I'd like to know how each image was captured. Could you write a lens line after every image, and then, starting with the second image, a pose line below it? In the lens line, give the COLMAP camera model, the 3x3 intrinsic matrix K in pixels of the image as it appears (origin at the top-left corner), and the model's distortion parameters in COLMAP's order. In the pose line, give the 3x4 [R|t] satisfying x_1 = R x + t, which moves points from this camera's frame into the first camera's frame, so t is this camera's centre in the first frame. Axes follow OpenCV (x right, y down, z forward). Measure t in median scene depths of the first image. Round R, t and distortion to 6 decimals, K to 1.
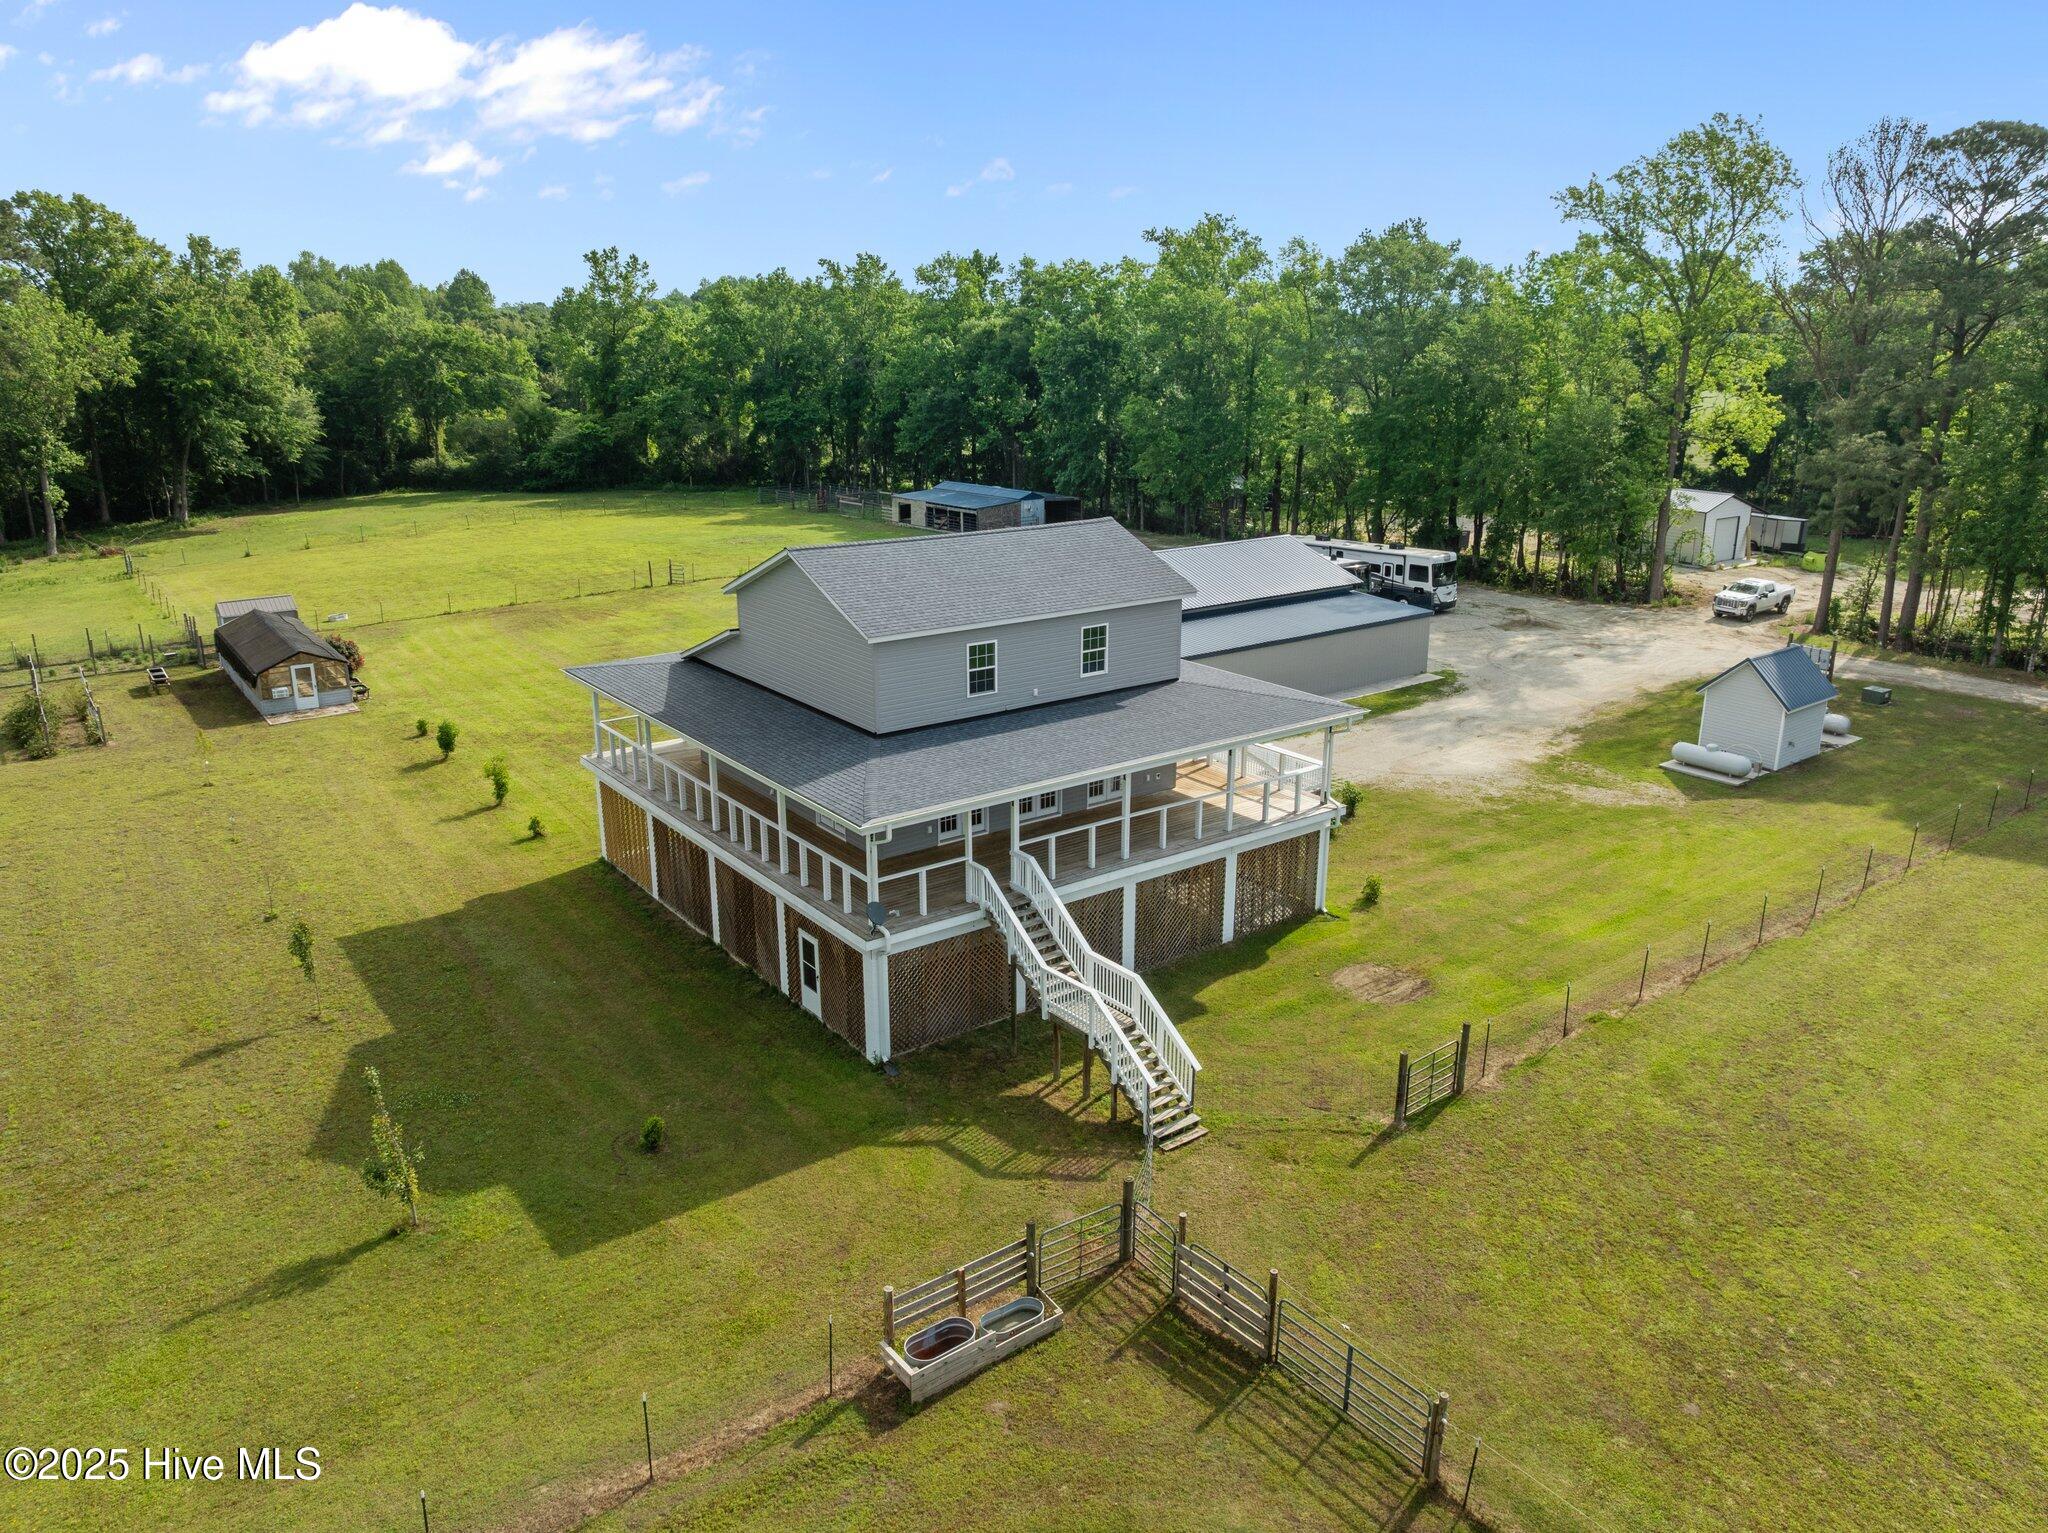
lens RADIAL K [[1435.1, 0, 1024.0], [0, 1435.1, 766.5], [0, 0, 1]] dist [-0.004886, -0.072980]
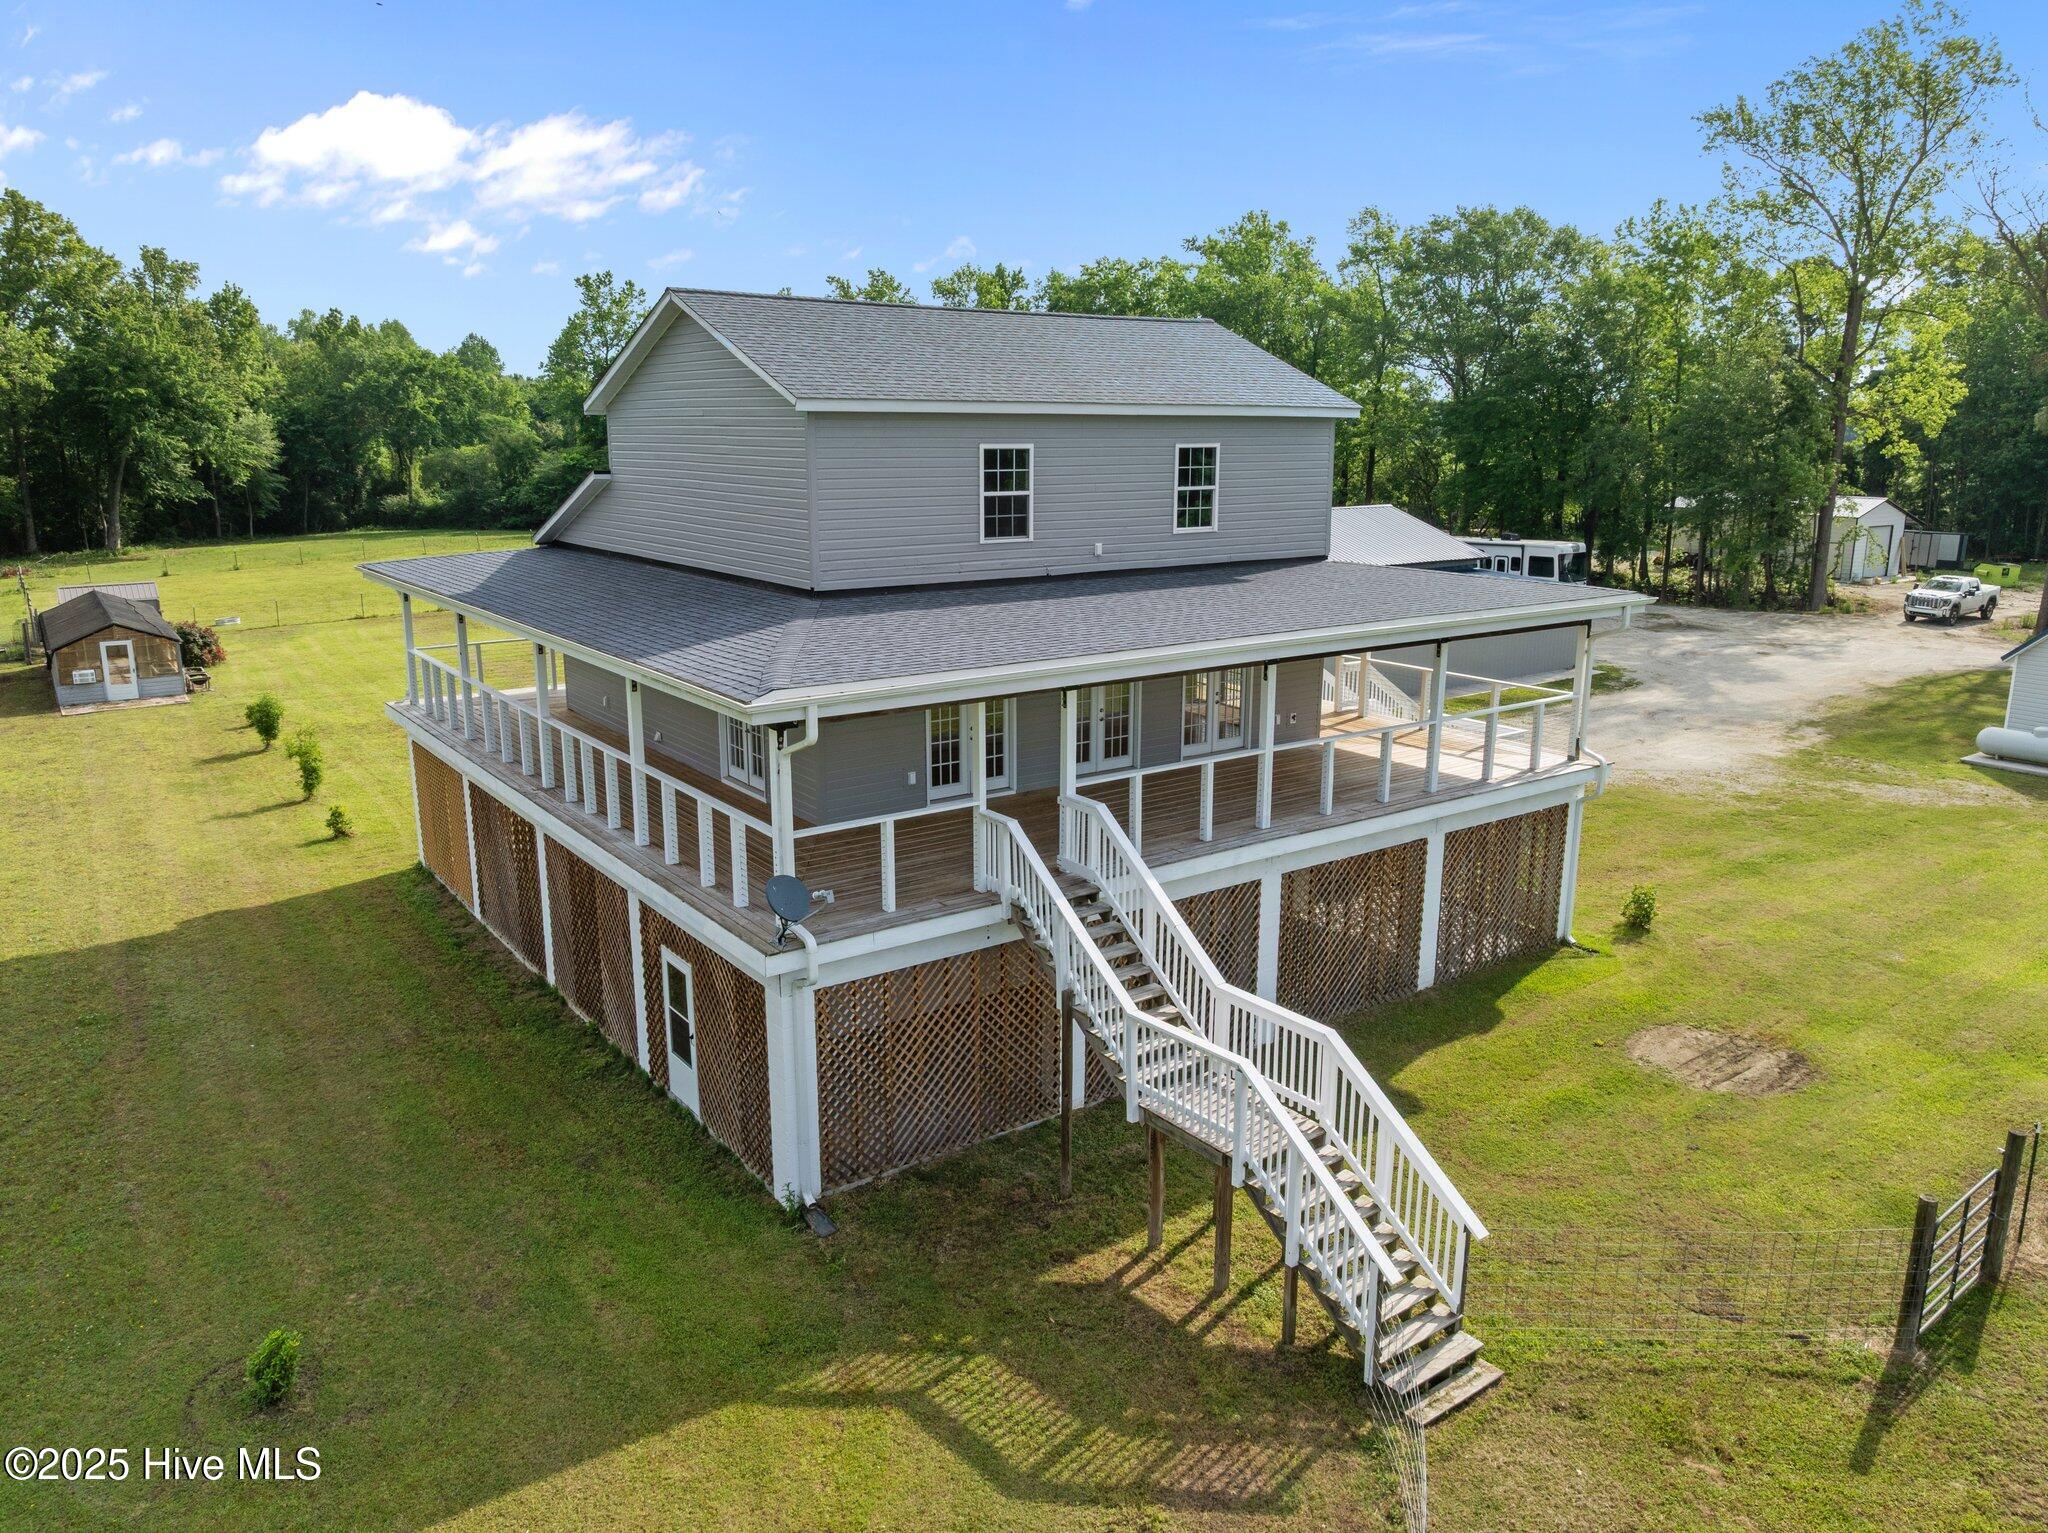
lens RADIAL K [[1420.9, 0, 1024.0], [0, 1420.9, 766.5], [0, 0, 1]] dist [-0.033773, -0.000516]
pose [[0.999903, 0.004469, -0.013226, -0.013125], [-0.005383, 0.997540, -0.069894, 0.071381], [0.012881, 0.069959, 0.997467, 0.406919]]
